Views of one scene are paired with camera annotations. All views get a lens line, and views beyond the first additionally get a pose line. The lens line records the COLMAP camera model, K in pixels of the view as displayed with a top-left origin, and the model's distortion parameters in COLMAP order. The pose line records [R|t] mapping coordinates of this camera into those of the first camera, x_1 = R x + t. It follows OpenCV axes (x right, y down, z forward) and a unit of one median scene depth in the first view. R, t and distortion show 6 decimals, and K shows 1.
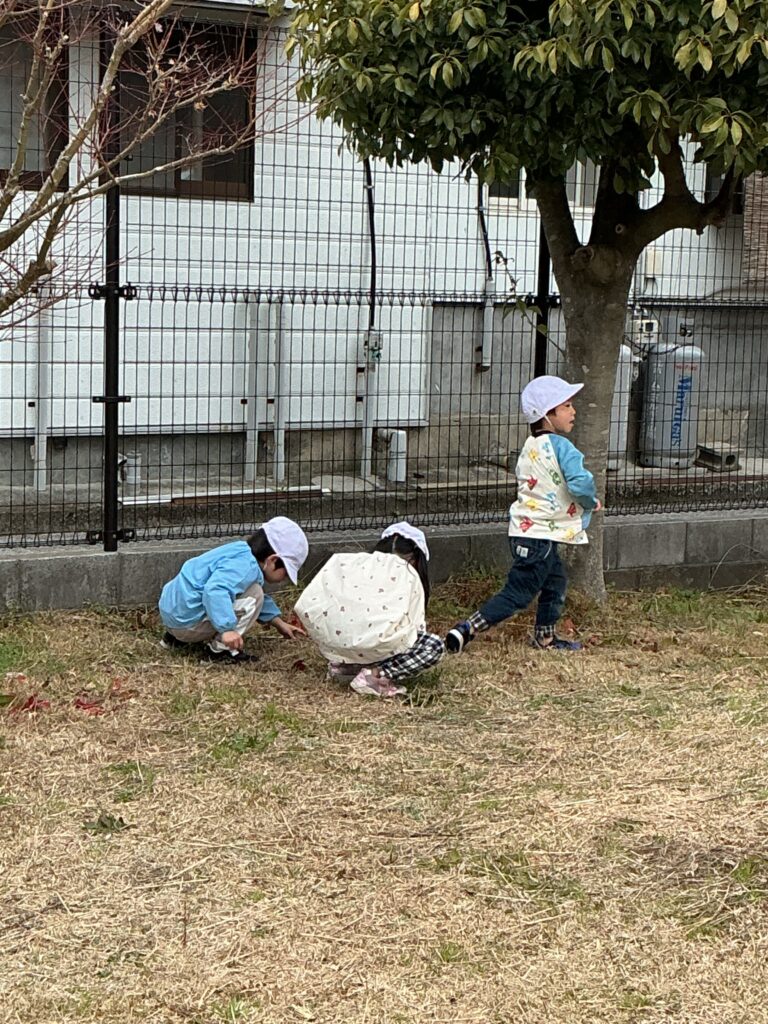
lens RADIAL K [[1989.8, 0, 377.1], [0, 1989.8, 514.5], [0, 0, 1]] dist [0.095173, 0.000000]
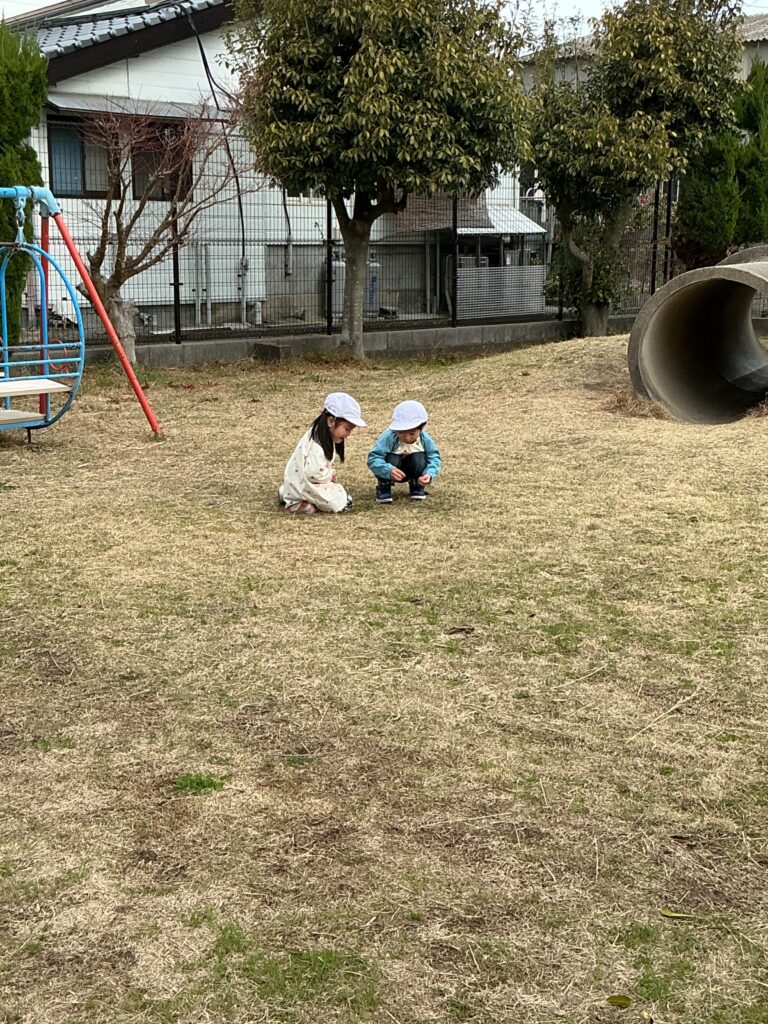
lens RADIAL K [[1425.9, 0, 381.8], [0, 1425.9, 522.4], [0, 0, 1]] dist [0.079669, 0.000000]
pose [[0.976436, -0.065439, 0.205646, -0.212731], [0.048464, 0.995070, 0.086528, 0.077883], [-0.210294, -0.074523, 0.974794, -0.679306]]
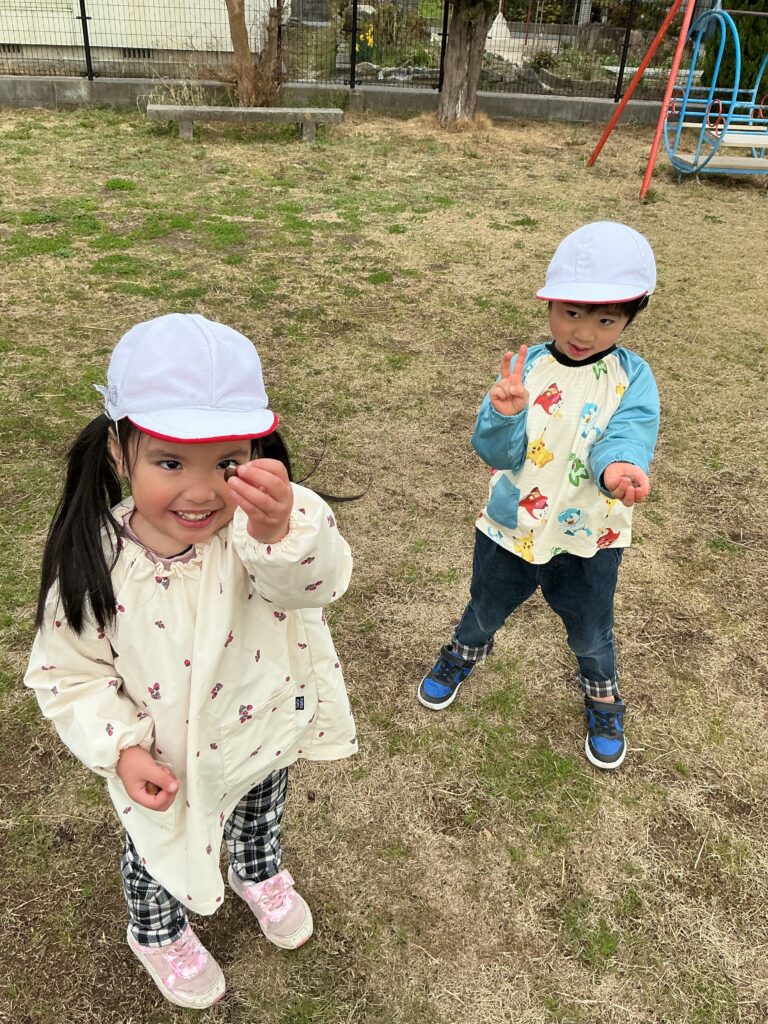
lens RADIAL K [[846.9, 0, 380.0], [0, 846.9, 508.2], [0, 0, 1]] dist [0.061157, -0.108860]
pose [[0.864157, 0.281363, -0.417214, -0.143787], [-0.091426, 0.903070, 0.419651, 0.067932], [0.494847, -0.324500, 0.806118, -0.549606]]
